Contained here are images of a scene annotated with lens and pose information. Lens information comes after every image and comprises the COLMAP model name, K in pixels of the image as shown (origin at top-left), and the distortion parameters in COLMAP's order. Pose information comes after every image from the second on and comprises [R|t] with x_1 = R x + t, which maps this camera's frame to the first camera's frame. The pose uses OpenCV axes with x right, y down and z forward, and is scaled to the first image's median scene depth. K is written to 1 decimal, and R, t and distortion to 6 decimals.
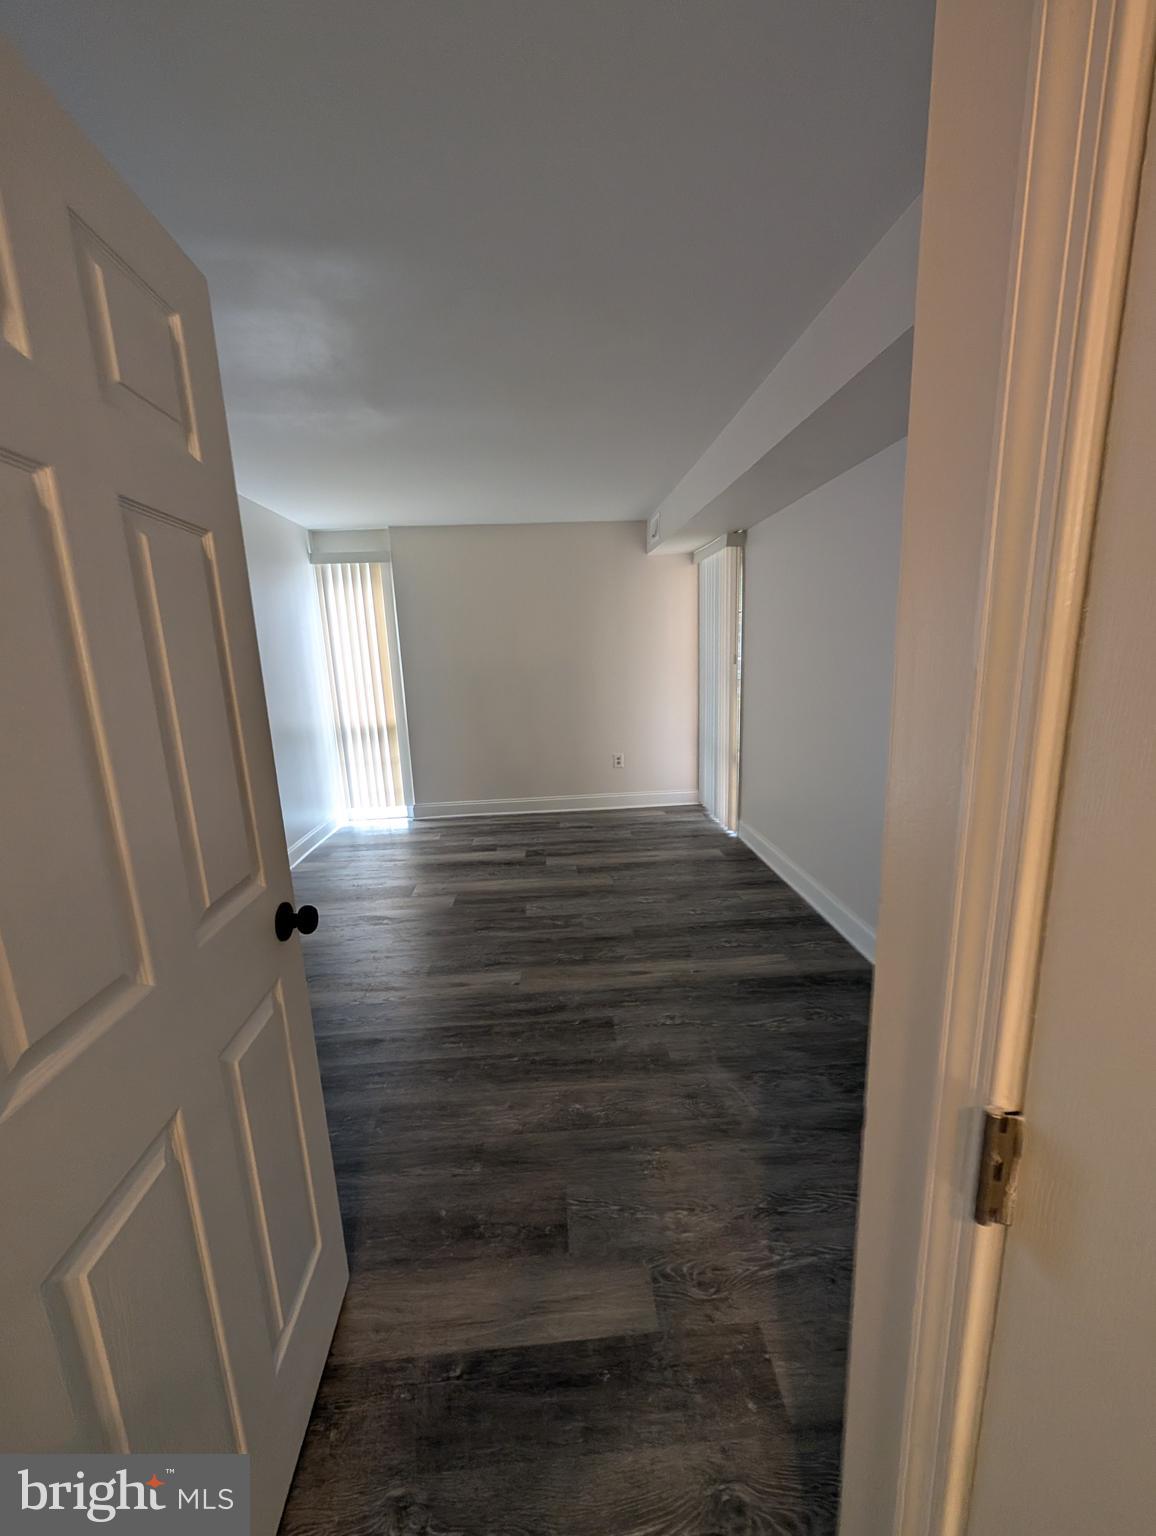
lens RADIAL K [[578.3, 0, 582.1], [0, 578.3, 766.8], [0, 0, 1]] dist [-0.002006, 0.000877]
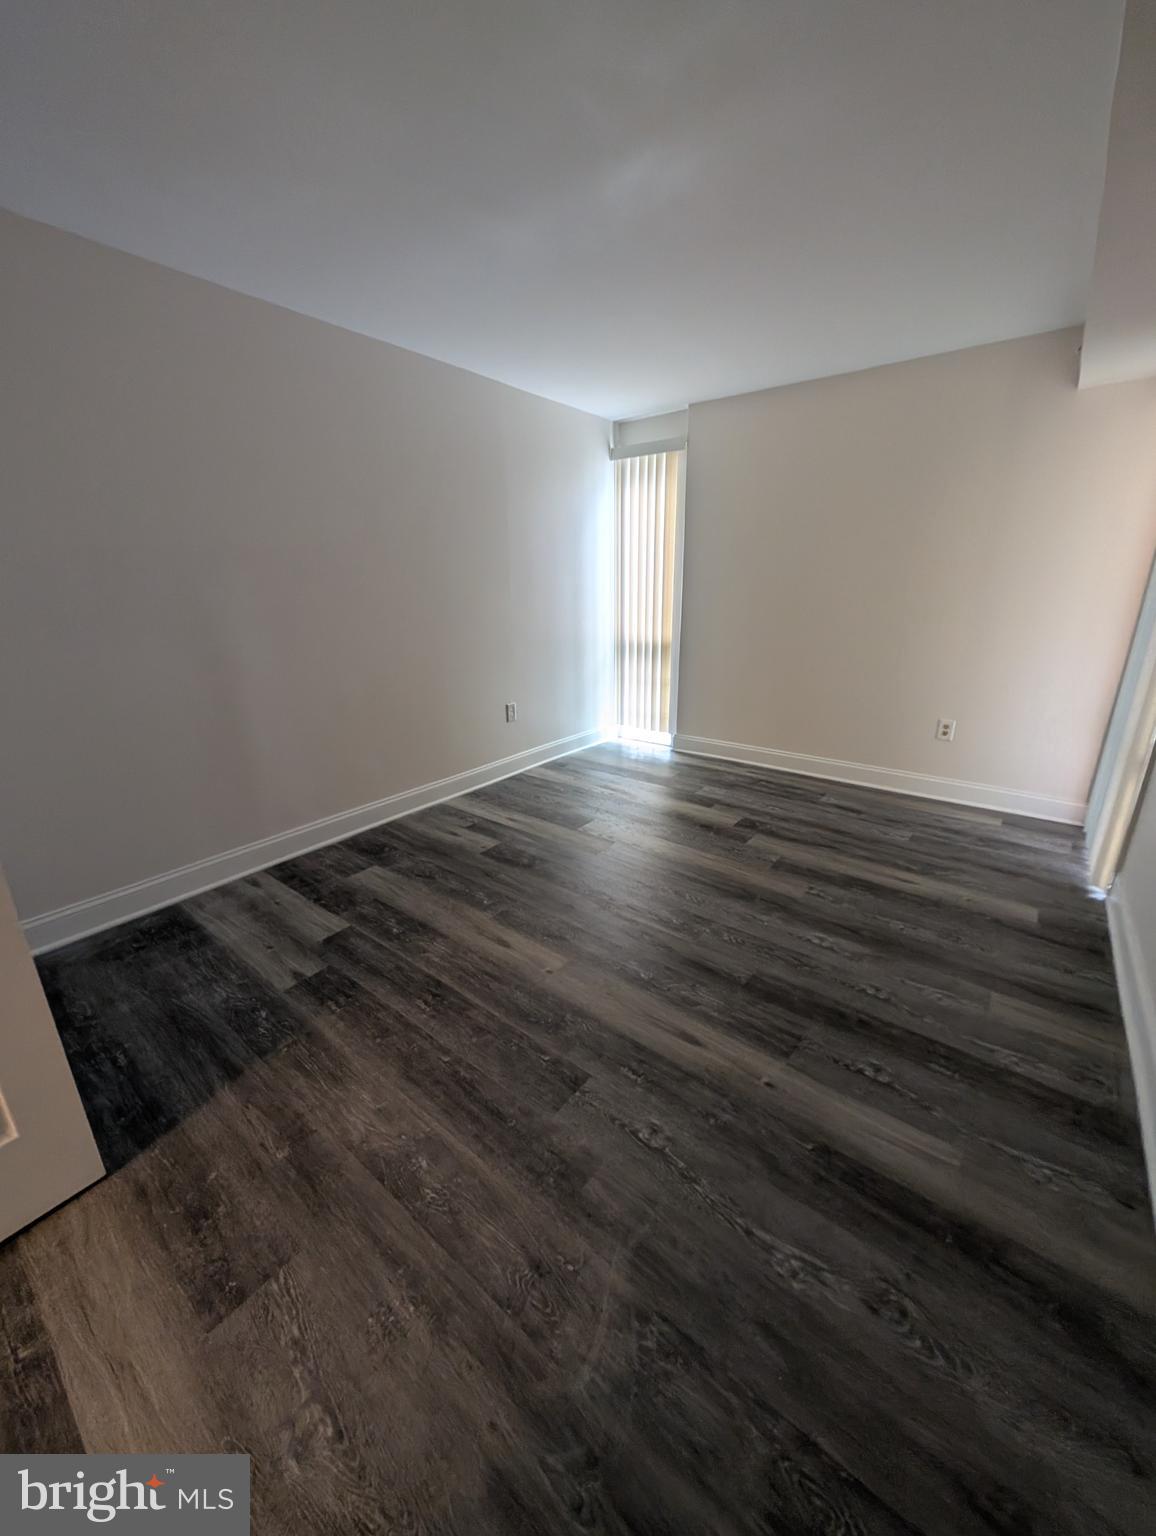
lens RADIAL K [[578.3, 0, 582.1], [0, 578.3, 766.8], [0, 0, 1]] dist [-0.002006, 0.000877]
pose [[0.745817, 0.231719, -0.624551, 0.220786], [-0.147855, 0.971748, 0.183972, -0.036811], [0.649535, -0.044866, 0.759007, 0.261229]]
